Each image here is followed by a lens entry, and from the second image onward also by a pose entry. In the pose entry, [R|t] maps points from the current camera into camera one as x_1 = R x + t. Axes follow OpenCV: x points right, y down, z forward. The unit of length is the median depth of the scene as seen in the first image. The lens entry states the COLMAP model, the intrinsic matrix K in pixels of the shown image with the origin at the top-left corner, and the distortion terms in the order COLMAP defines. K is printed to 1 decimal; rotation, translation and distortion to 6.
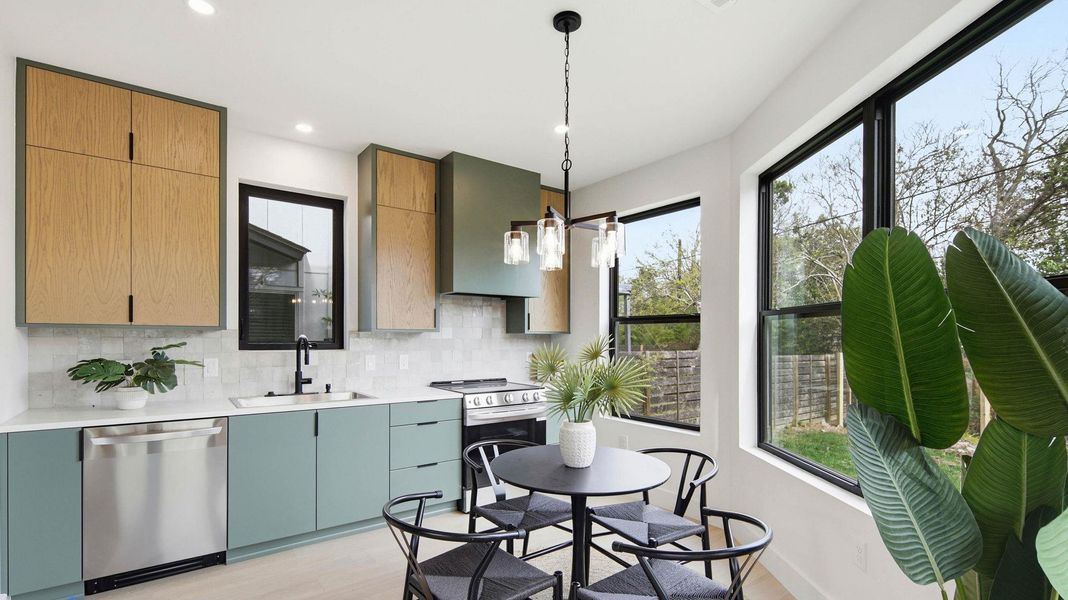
lens RADIAL K [[484.3, 0, 532.8], [0, 484.3, 346.8], [0, 0, 1]] dist [0.003455, -0.000351]
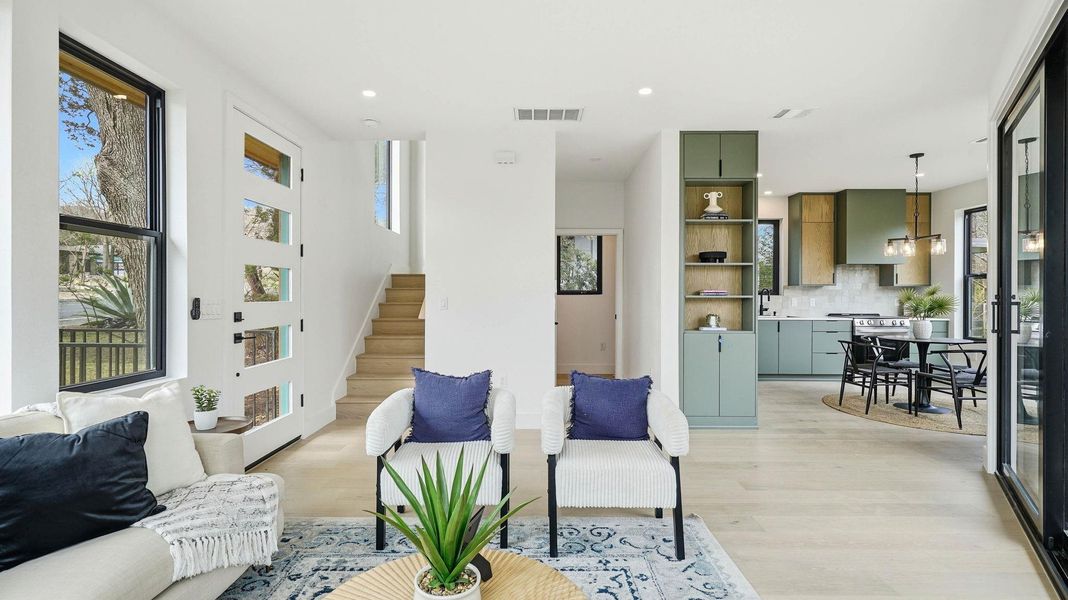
lens RADIAL K [[474.9, 0, 534.0], [0, 474.9, 300.0], [0, 0, 1]] dist [0.000365, 0.000039]
pose [[0.789395, 0.002675, -0.613879, 0.011089], [-0.010659, 0.999899, -0.009350, 0.058167], [0.613793, 0.013924, 0.789344, -1.234117]]
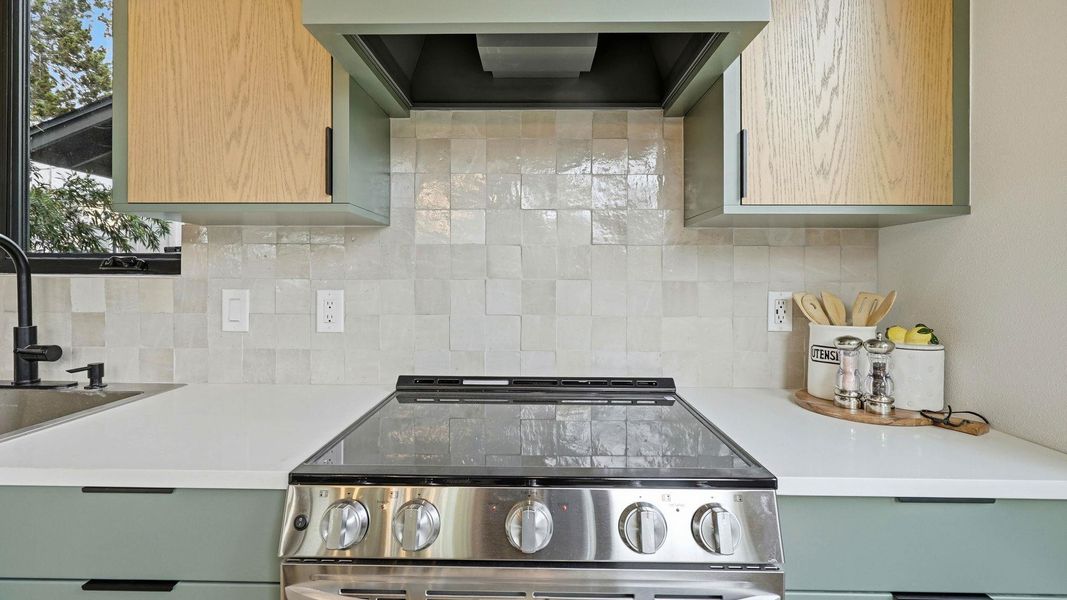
lens RADIAL K [[503.8, 0, 529.9], [0, 503.8, 281.2], [0, 0, 1]] dist [-0.004347, -0.000325]
pose [[0.788020, 0.002760, -0.615644, 0.078223], [-0.011314, 0.999886, -0.009999, 0.013043], [0.615546, 0.014845, 0.787961, 0.898760]]
